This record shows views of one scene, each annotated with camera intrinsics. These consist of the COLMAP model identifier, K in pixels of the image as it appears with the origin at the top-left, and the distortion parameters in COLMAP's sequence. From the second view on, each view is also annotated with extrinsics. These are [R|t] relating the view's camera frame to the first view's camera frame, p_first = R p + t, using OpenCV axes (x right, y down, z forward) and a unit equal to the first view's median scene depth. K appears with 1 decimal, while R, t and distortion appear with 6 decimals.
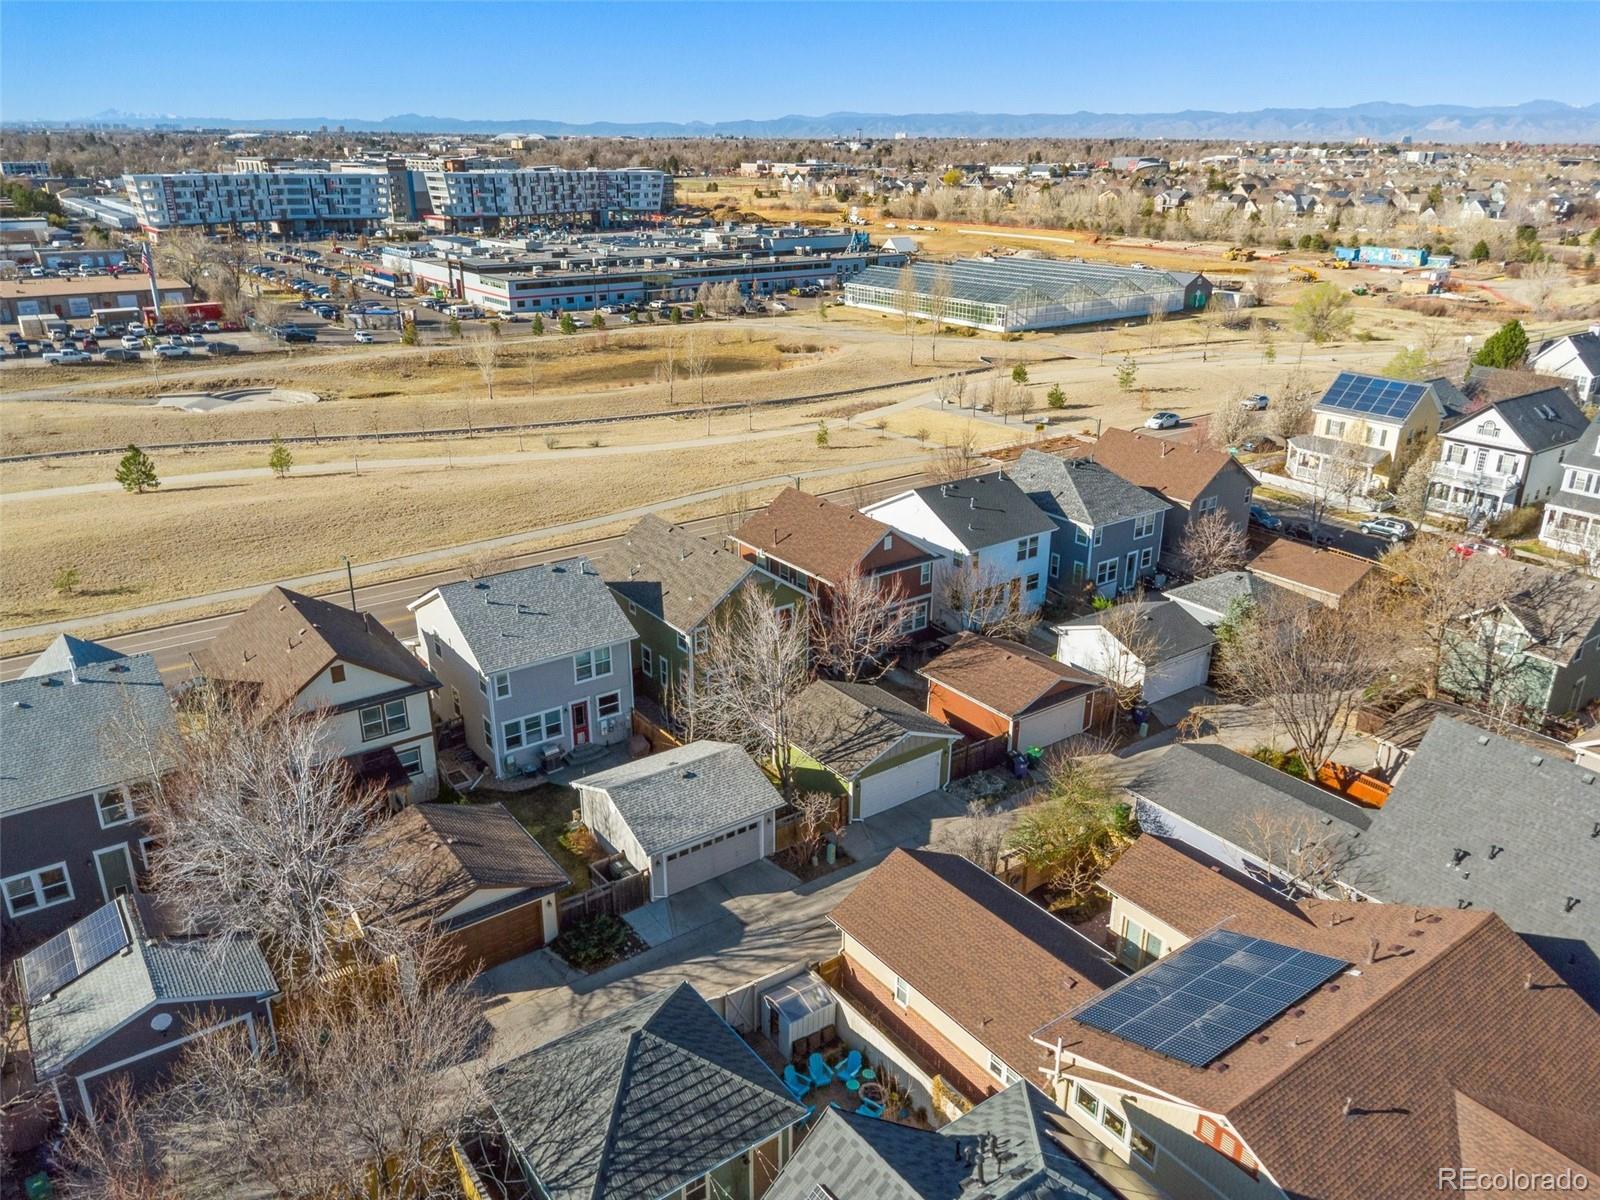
lens RADIAL K [[1165.3, 0, 800.0], [0, 1165.3, 600.0], [0, 0, 1]] dist [0.004862, -0.000560]
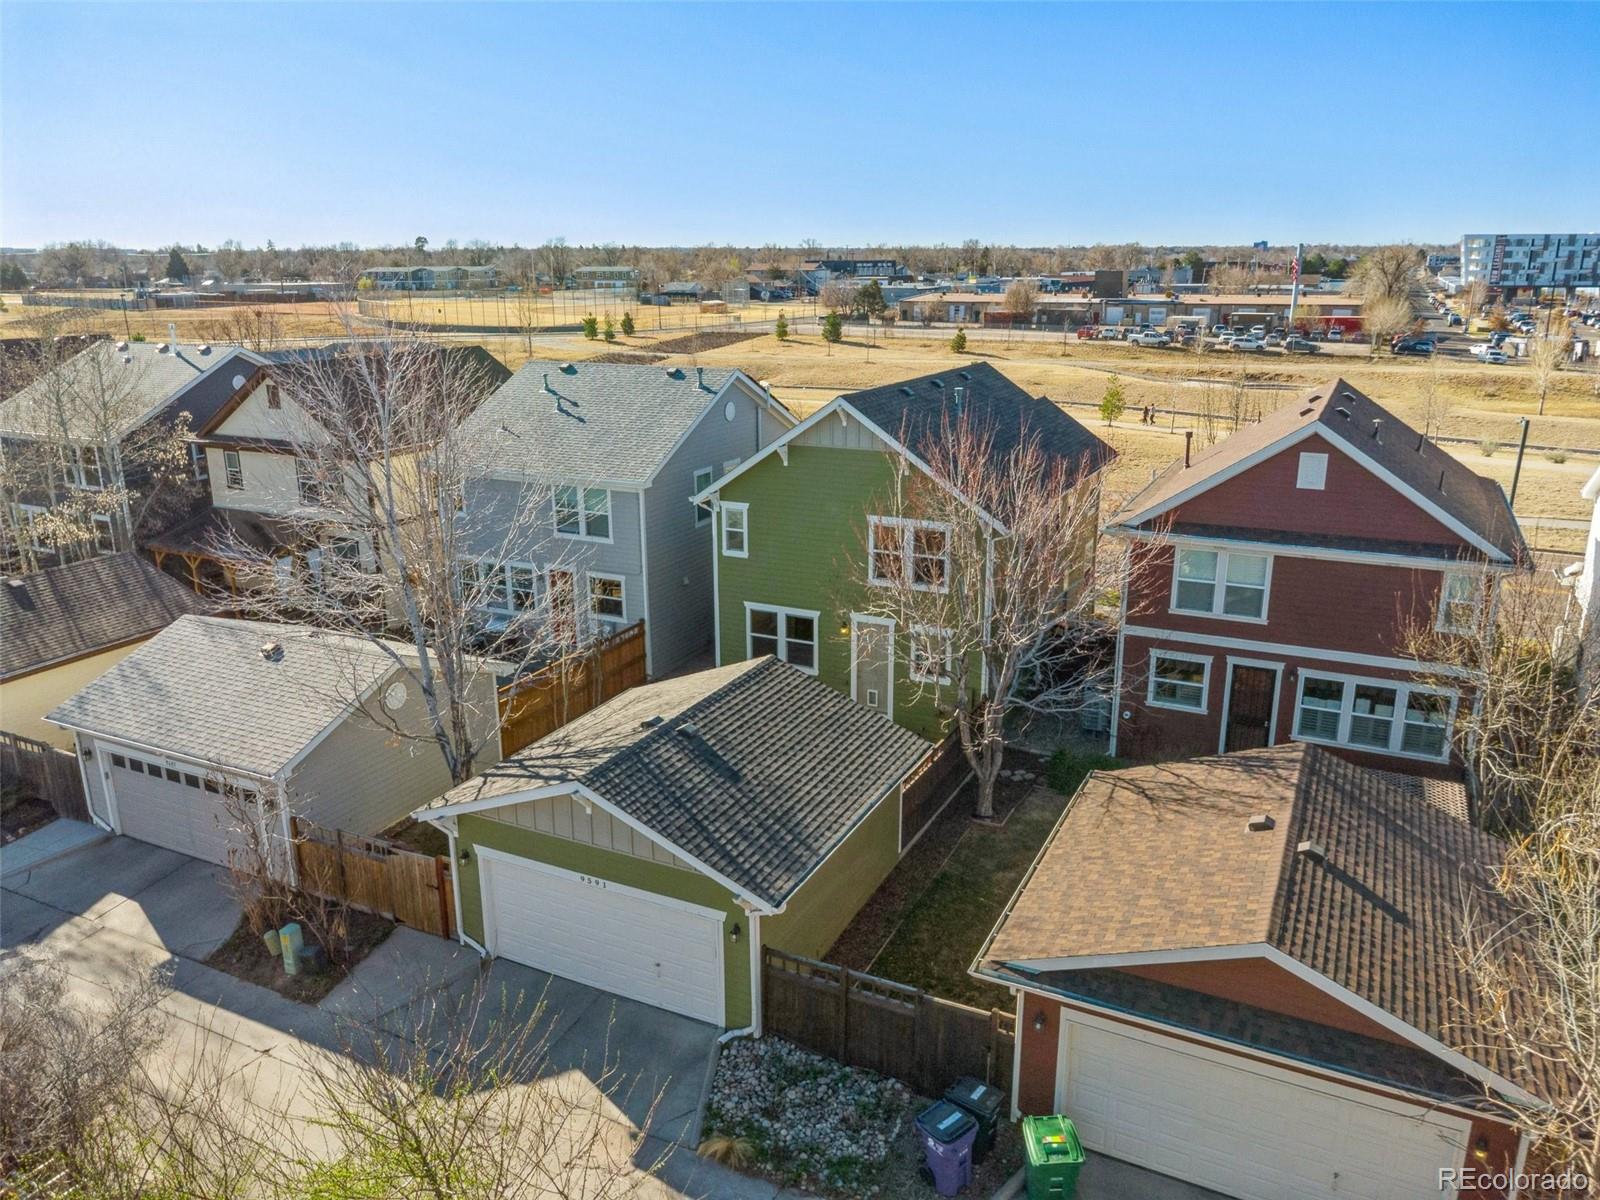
lens RADIAL K [[1165.3, 0, 800.0], [0, 1165.3, 600.0], [0, 0, 1]] dist [0.004862, -0.000560]
pose [[0.468589, 0.240788, -0.849968, 0.106542], [-0.314702, 0.944517, 0.094077, 0.001987], [0.825462, 0.223403, 0.518367, 0.224976]]
